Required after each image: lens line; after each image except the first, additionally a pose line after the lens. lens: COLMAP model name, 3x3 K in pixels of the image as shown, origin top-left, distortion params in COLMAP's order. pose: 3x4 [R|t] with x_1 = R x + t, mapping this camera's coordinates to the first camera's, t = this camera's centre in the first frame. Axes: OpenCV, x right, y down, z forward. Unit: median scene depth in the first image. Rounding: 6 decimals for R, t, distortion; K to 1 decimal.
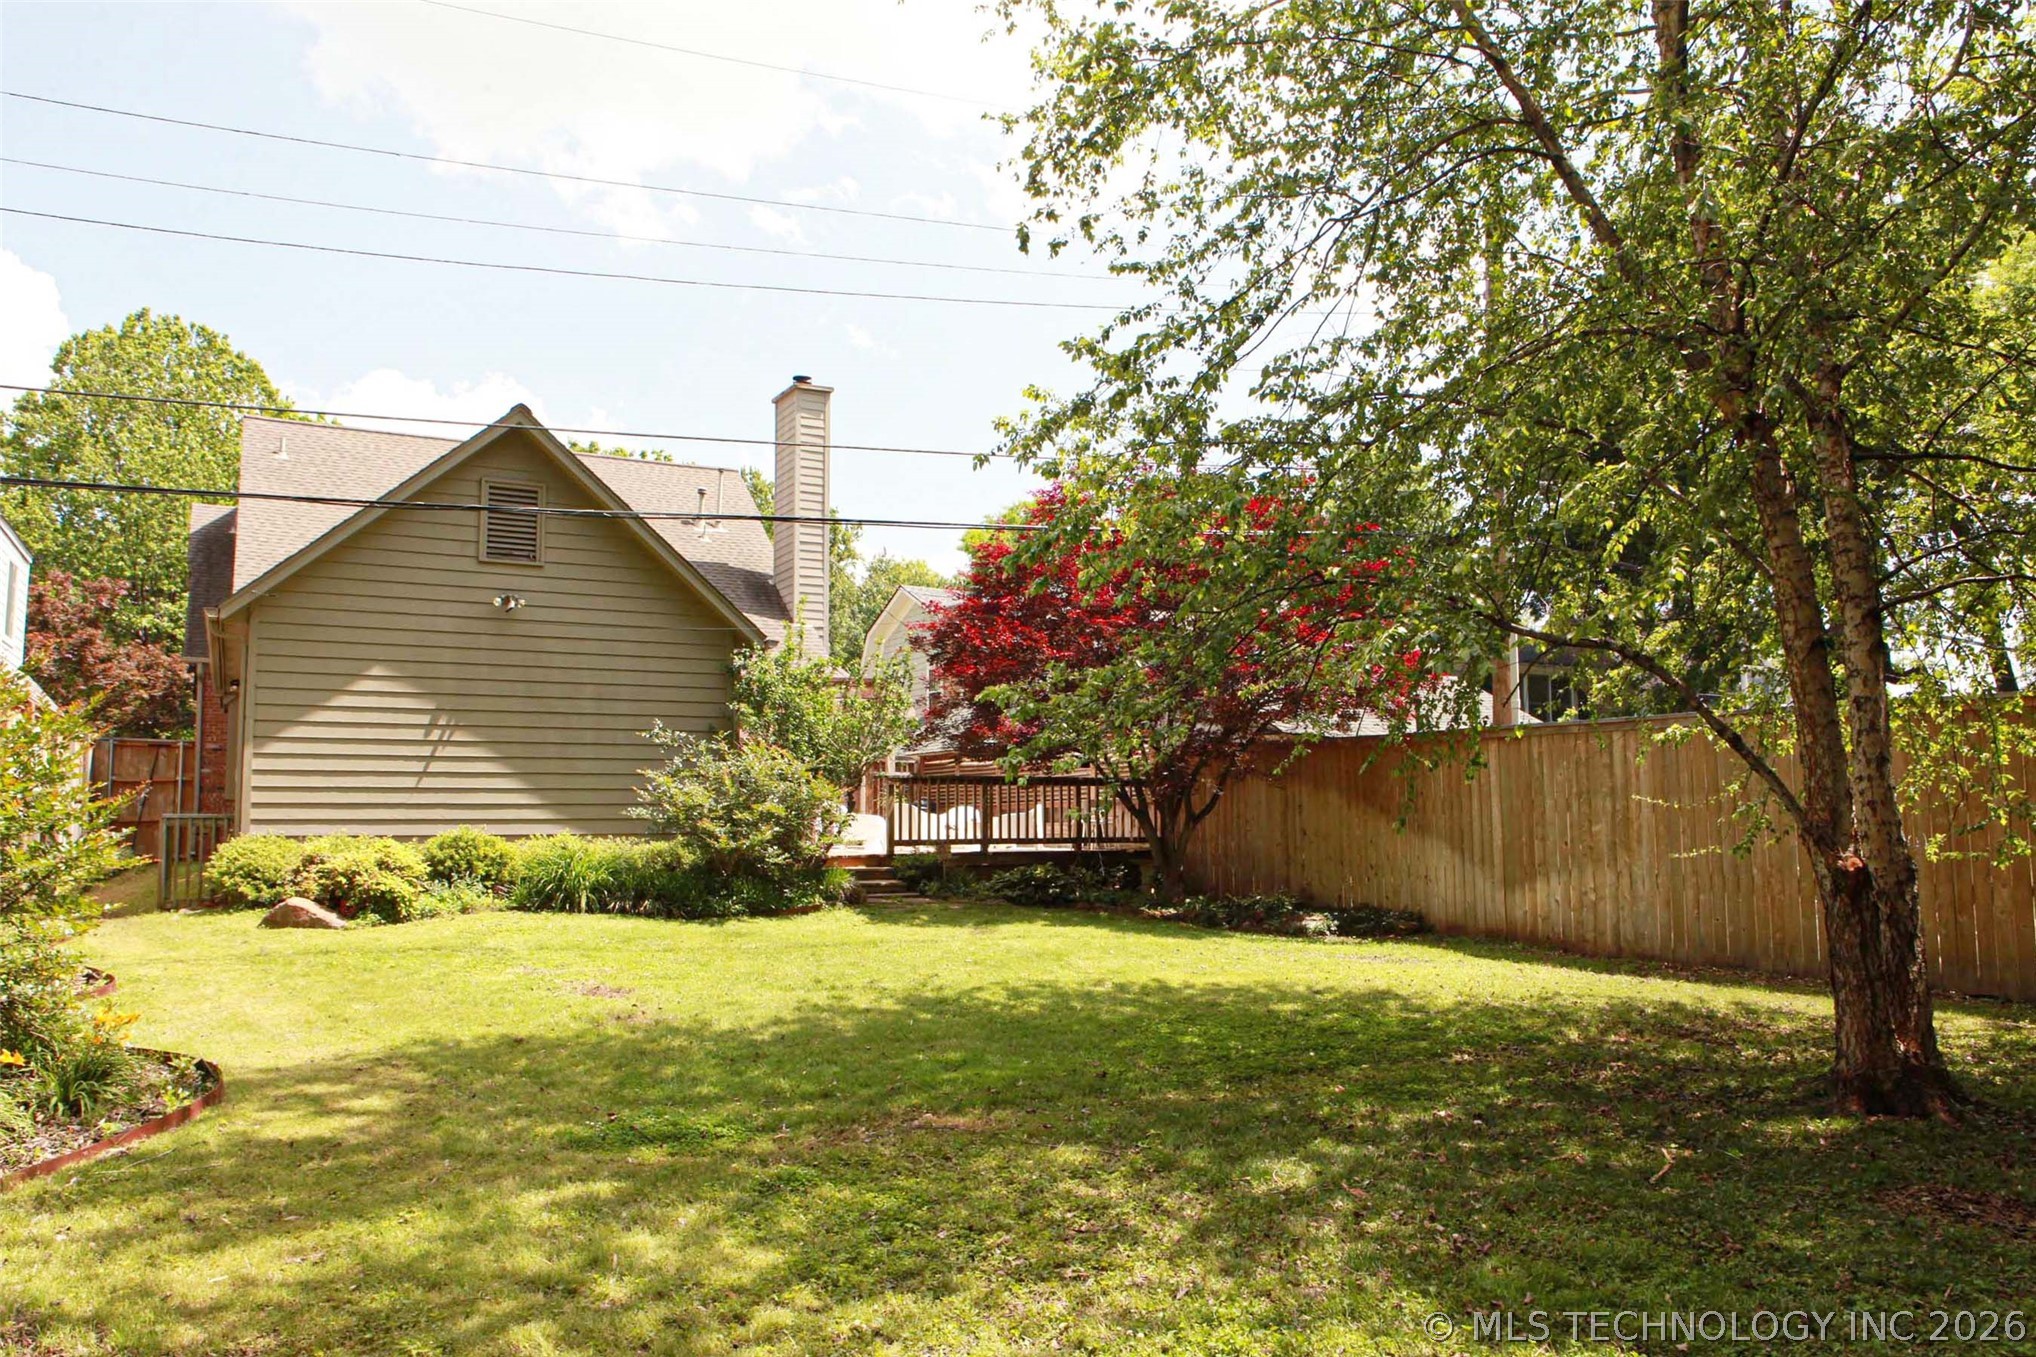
lens RADIAL K [[1405.0, 0, 1018.9], [0, 1405.0, 679.3], [0, 0, 1]] dist [-0.104603, 0.067682]
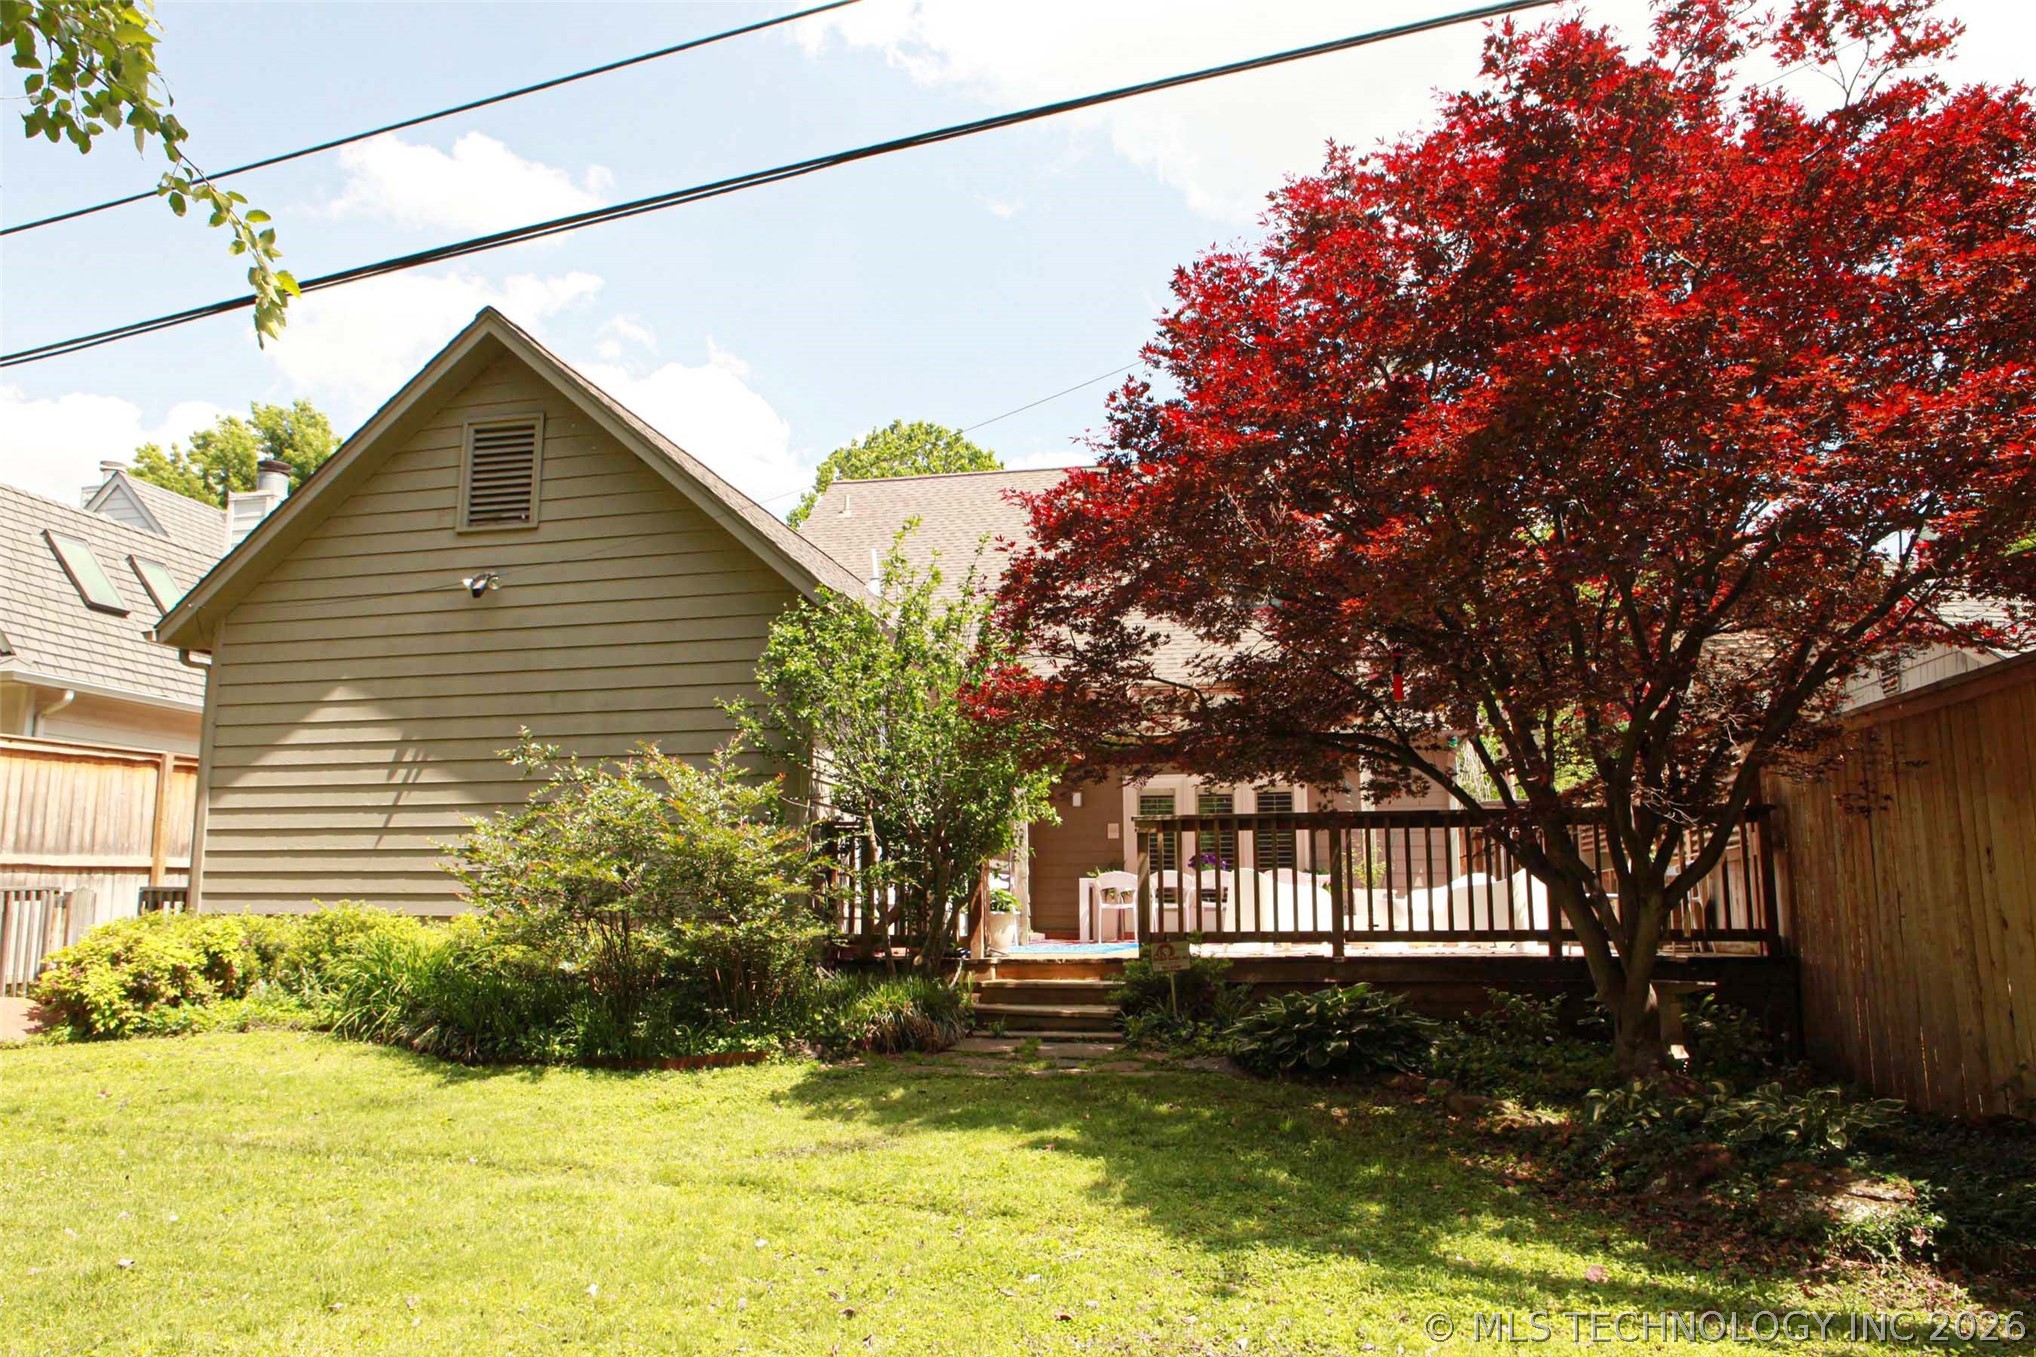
lens RADIAL K [[1405.0, 0, 1016.5], [0, 1405.0, 678.9], [0, 0, 1]] dist [-0.104603, 0.067682]
pose [[0.753533, -0.105210, -0.648937, 0.286807], [0.063625, 0.994148, -0.087298, 0.071458], [0.654324, 0.024493, 0.755817, 0.650426]]
